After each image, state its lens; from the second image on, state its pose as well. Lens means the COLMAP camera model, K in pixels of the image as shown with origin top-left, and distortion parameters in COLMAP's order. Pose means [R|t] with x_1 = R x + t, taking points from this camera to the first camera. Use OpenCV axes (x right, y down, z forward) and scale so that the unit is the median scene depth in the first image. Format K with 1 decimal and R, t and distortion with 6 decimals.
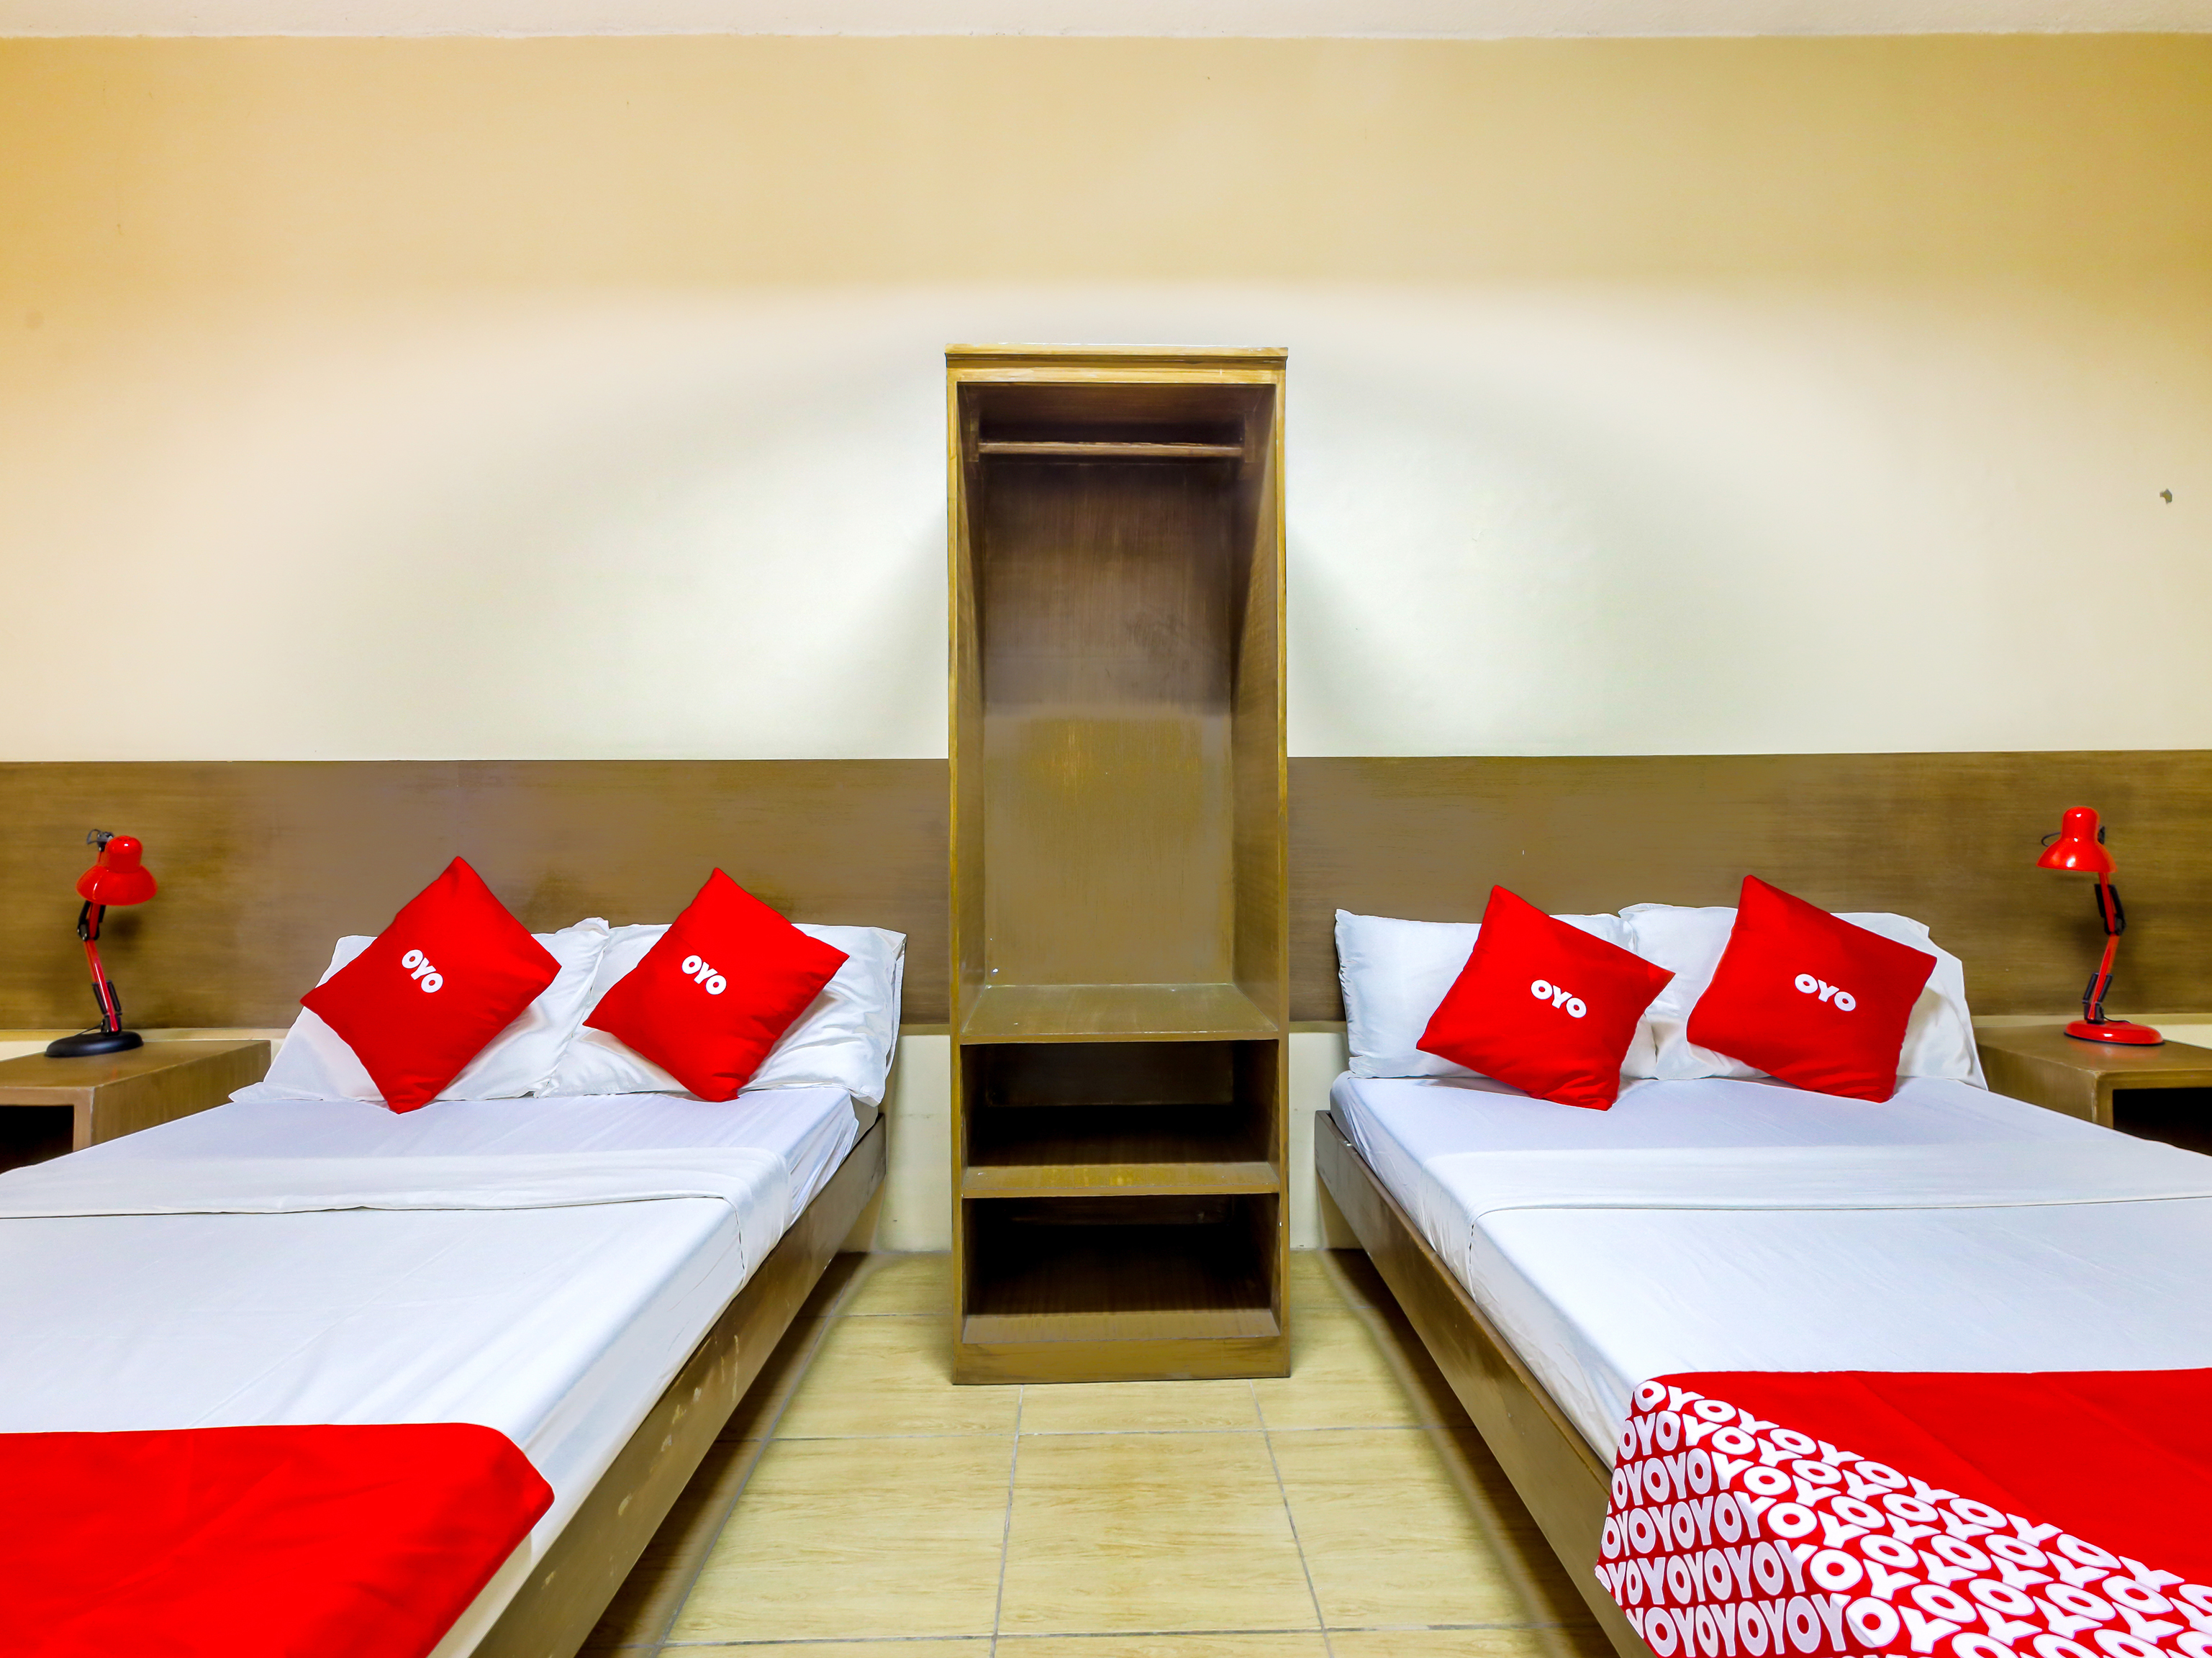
lens RADIAL K [[1001.1, 0, 1101.5], [0, 1001.1, 829.8], [0, 0, 1]] dist [0.003978, -0.002985]
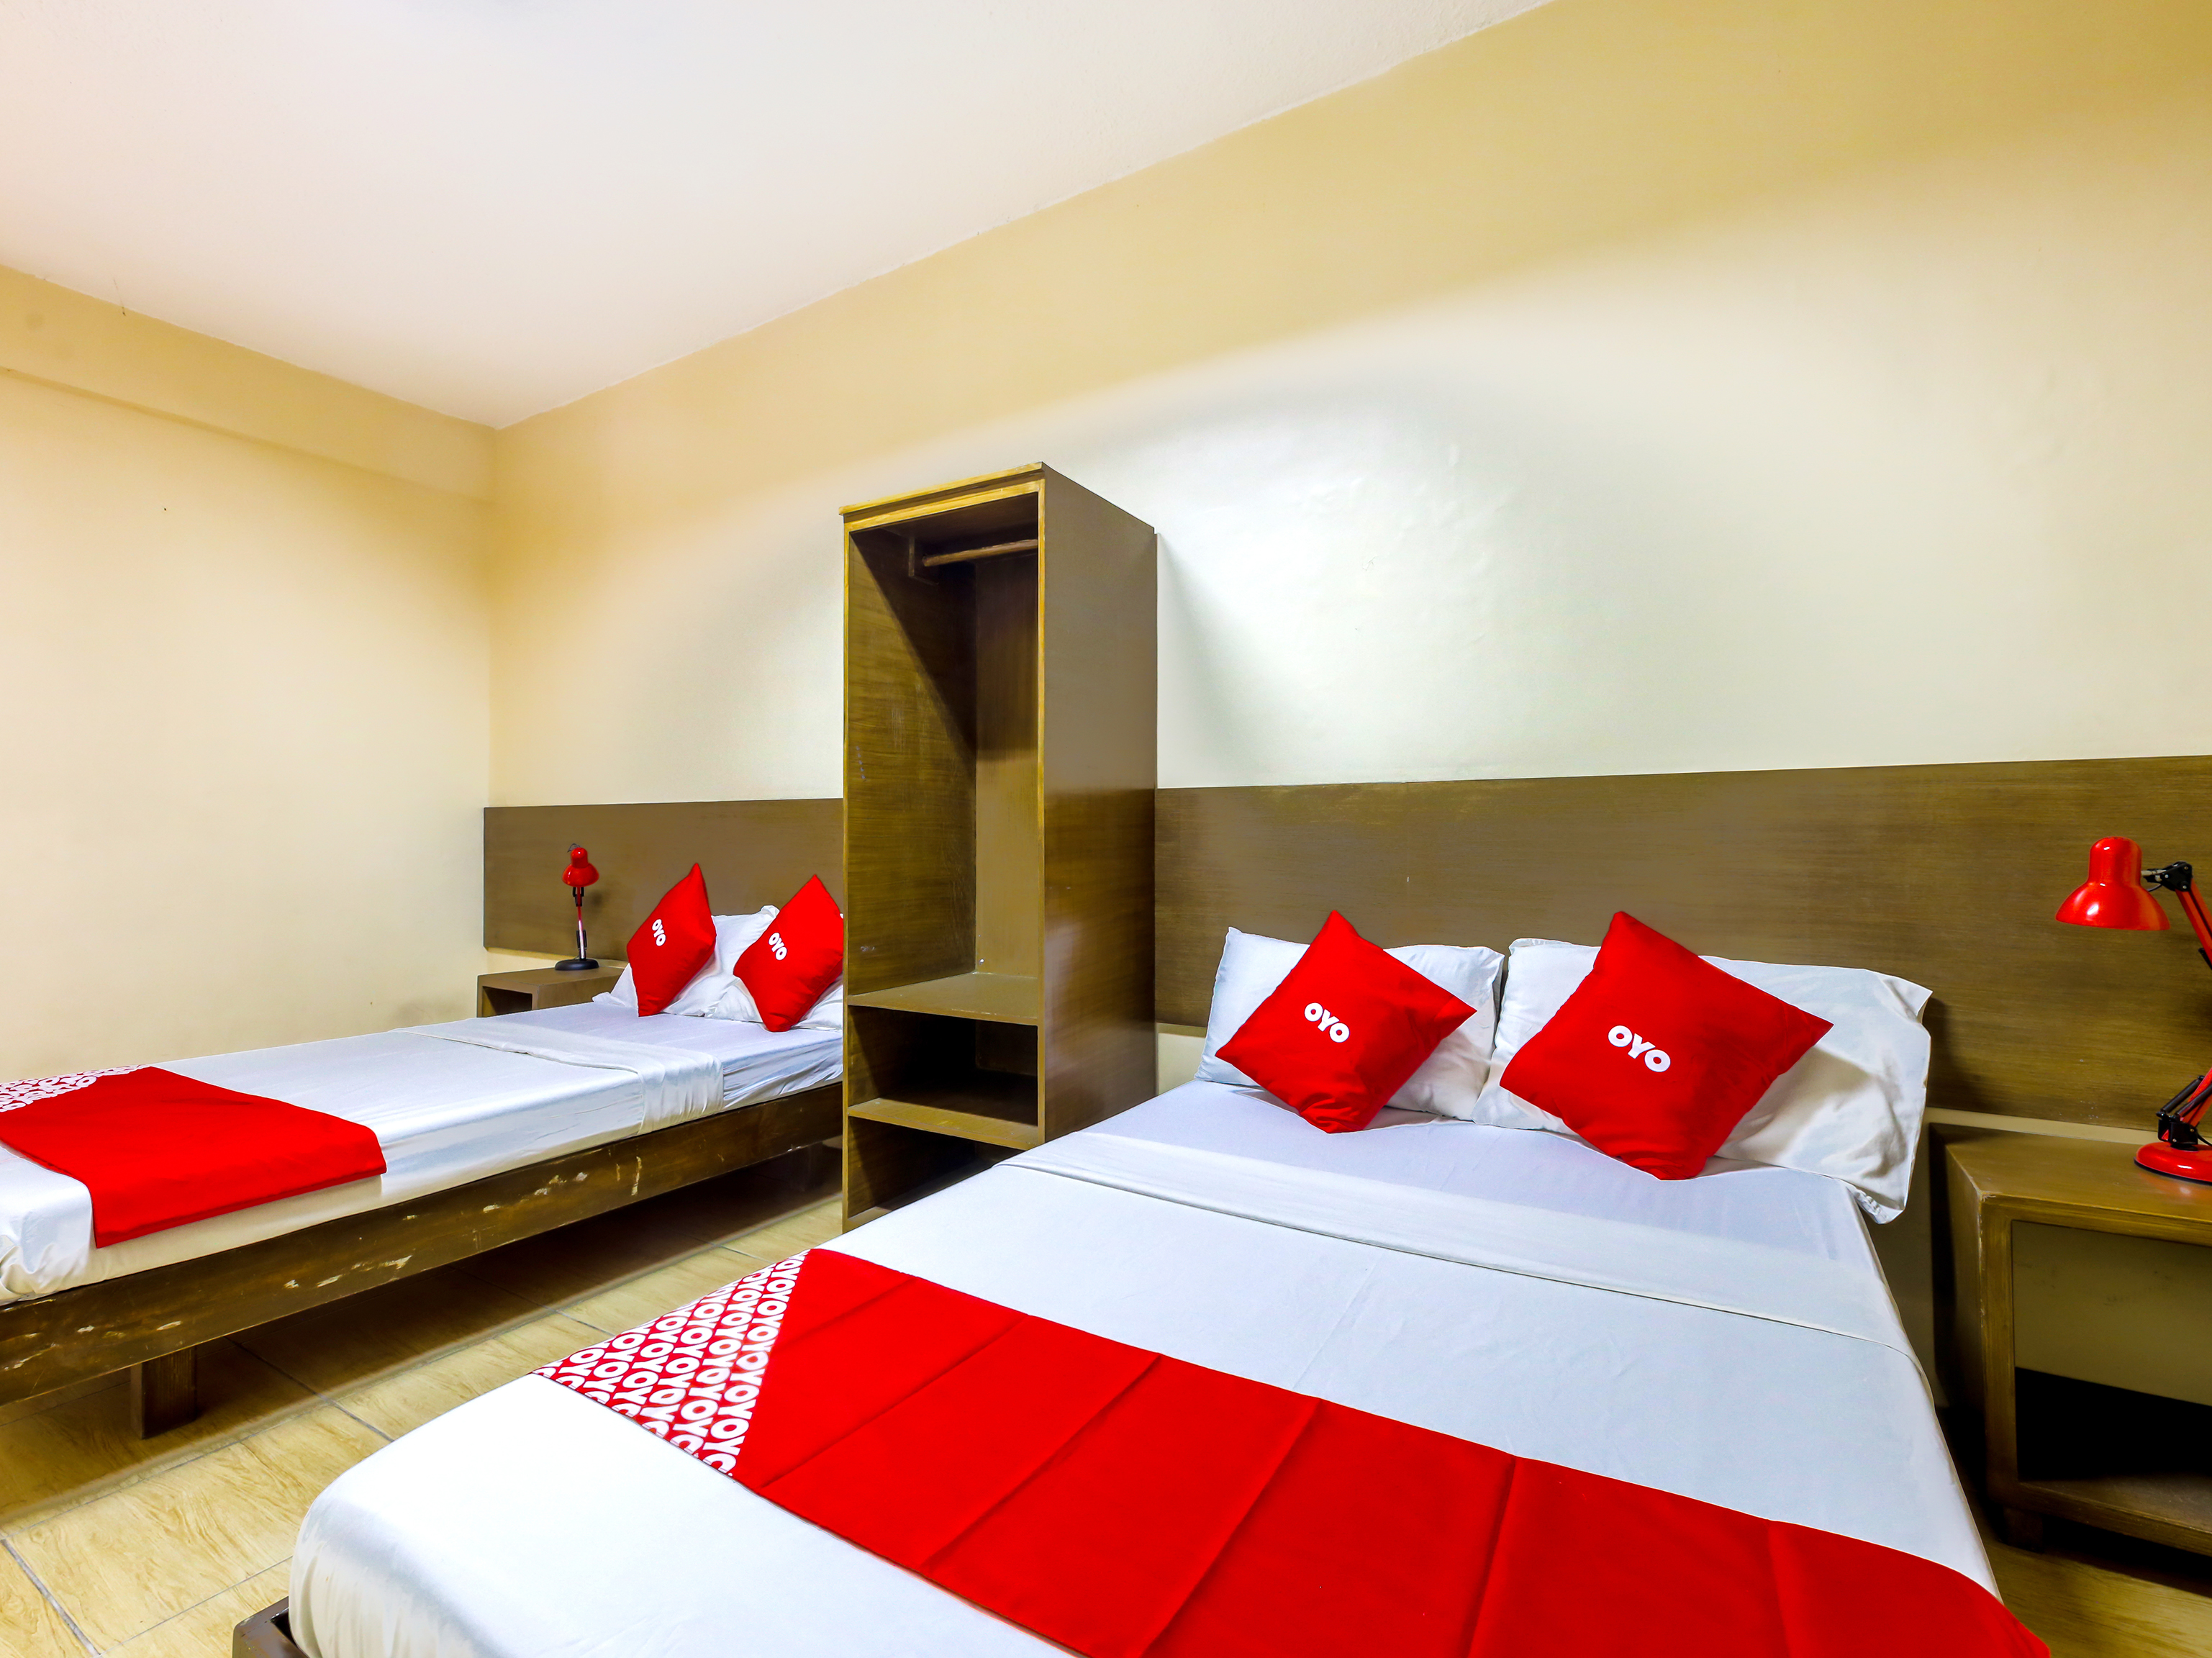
lens RADIAL K [[1001.1, 0, 1105.2], [0, 1001.1, 826.8], [0, 0, 1]] dist [0.003978, -0.002985]
pose [[0.843509, 0.000330, -0.537115, 0.702910], [-0.008103, 0.999894, -0.012111, -0.014588], [0.537054, 0.014568, 0.843422, 0.009148]]
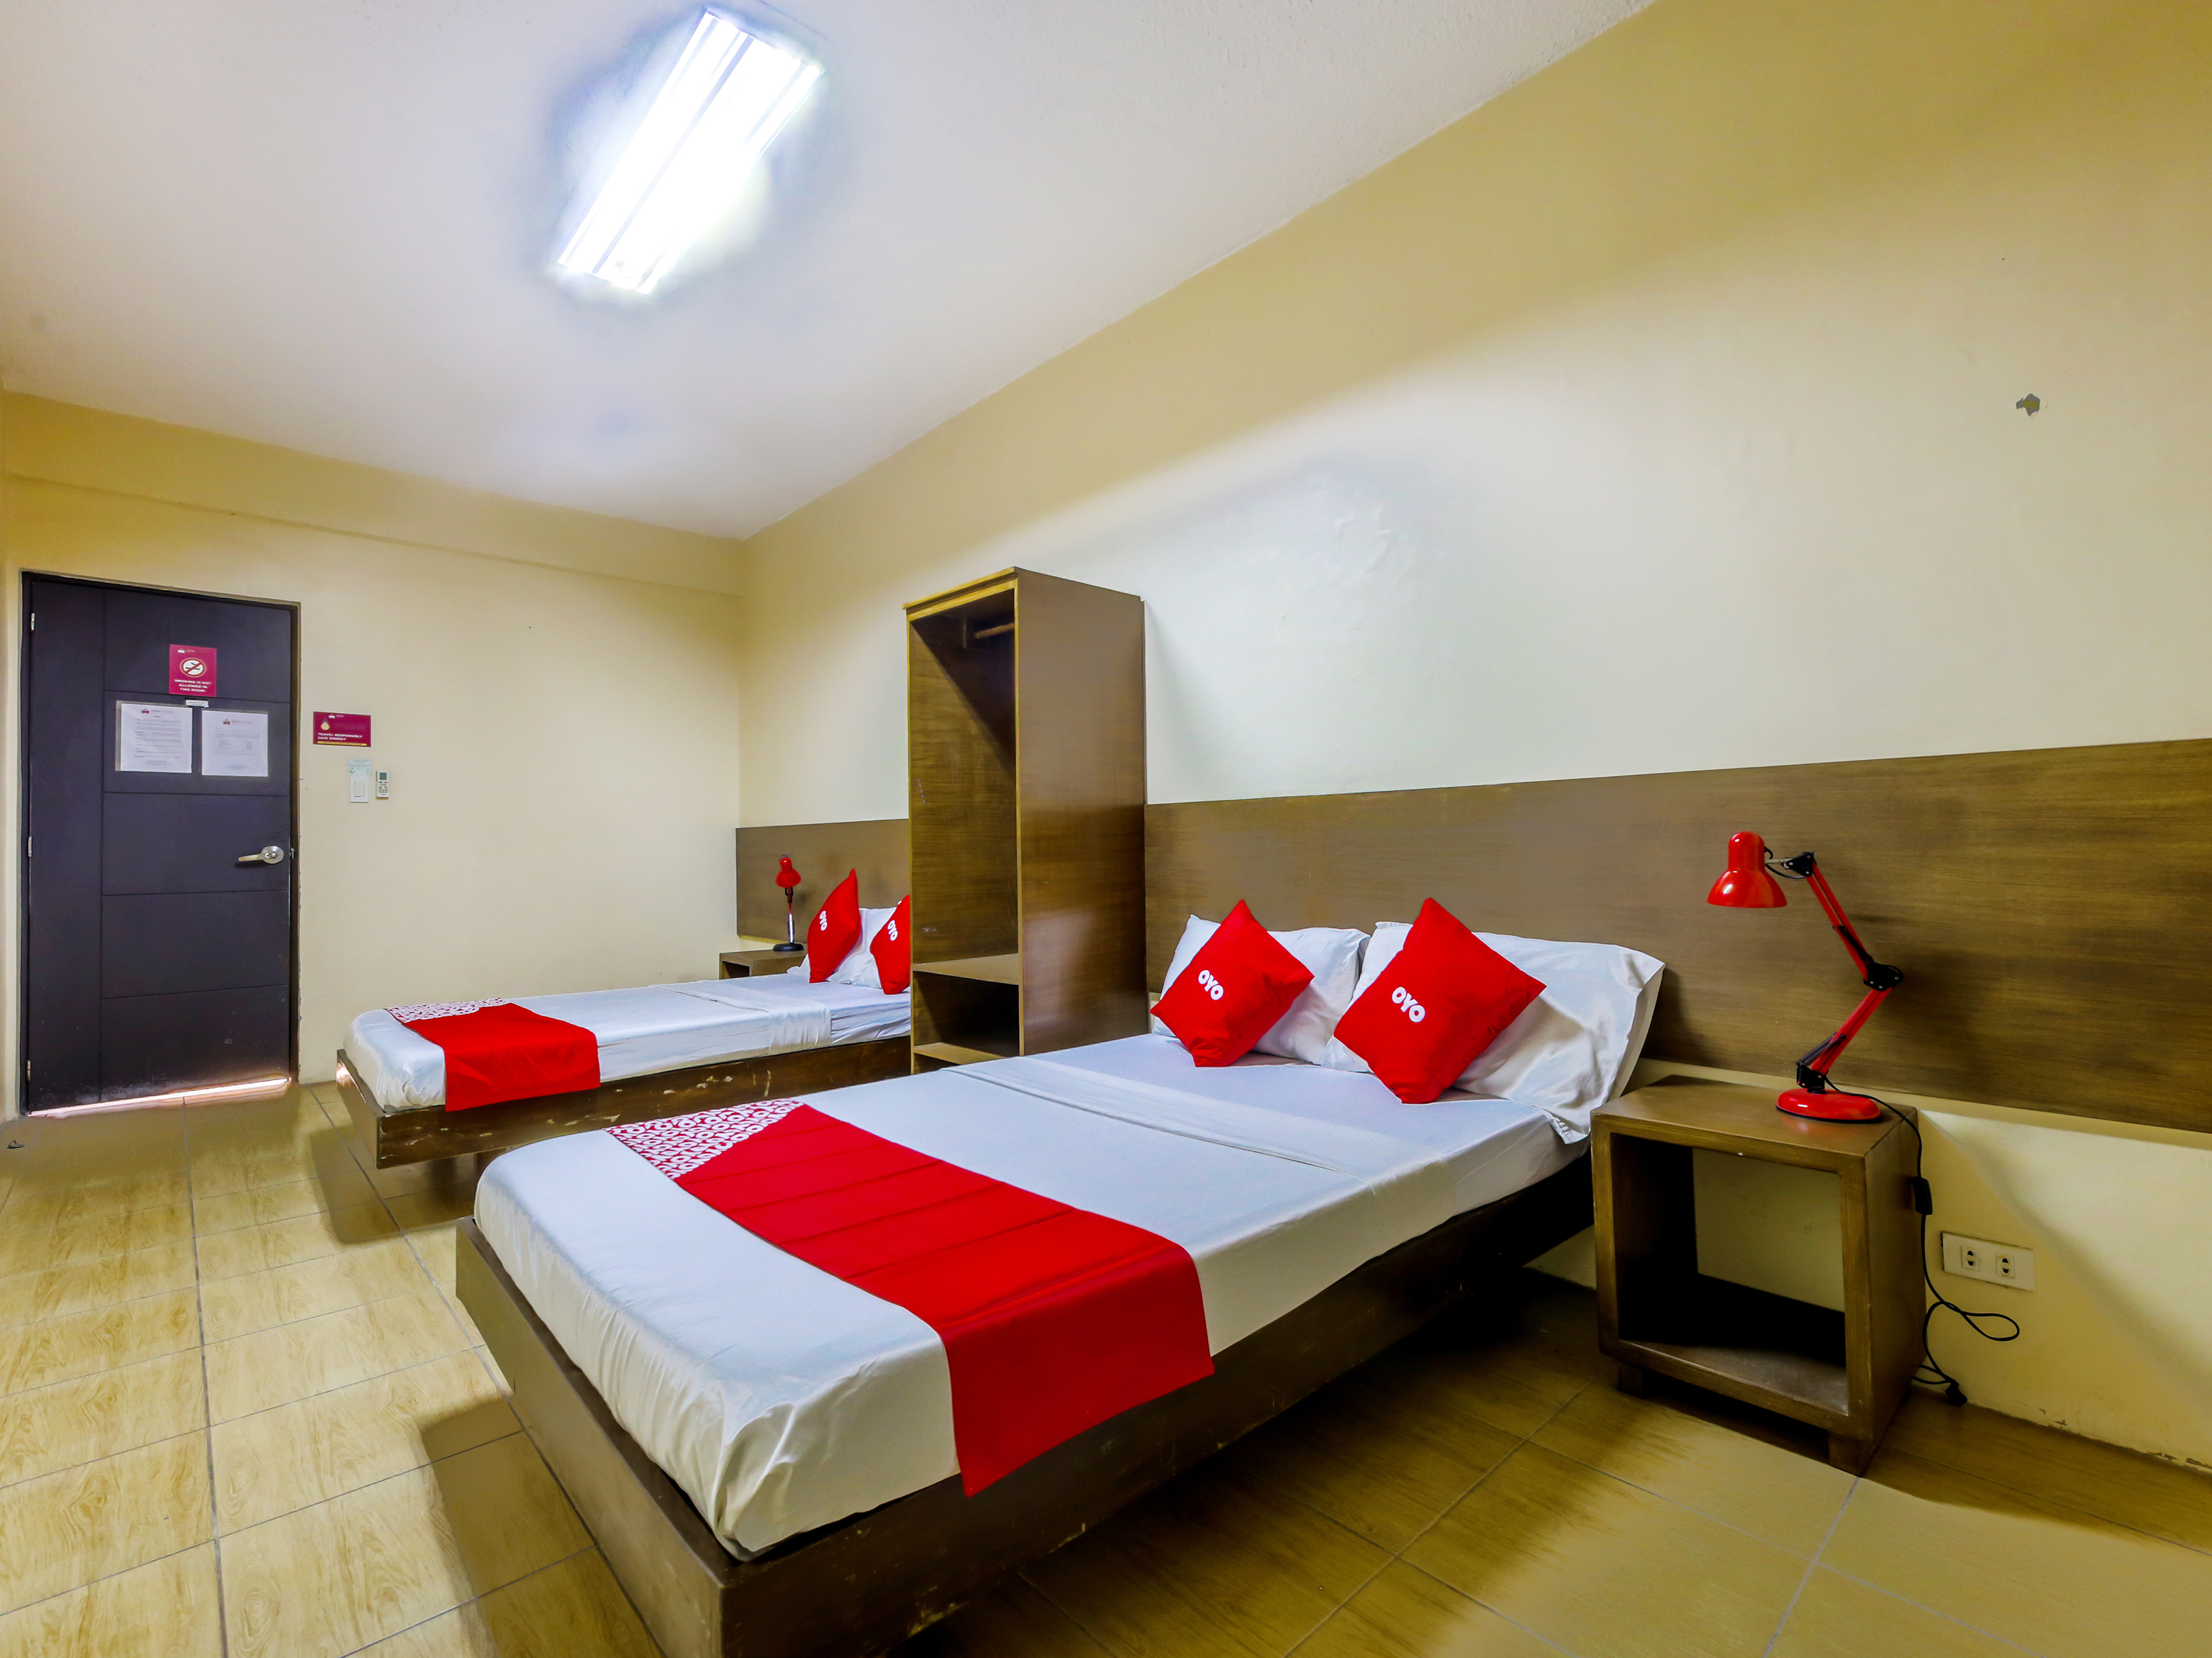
lens RADIAL K [[1001.1, 0, 1089.9], [0, 1001.1, 827.5], [0, 0, 1]] dist [0.003978, -0.002985]
pose [[0.658844, -0.018620, -0.752049, 1.166335], [0.004248, 0.999770, -0.021031, -0.010011], [0.752268, 0.010661, 0.658771, 0.002592]]
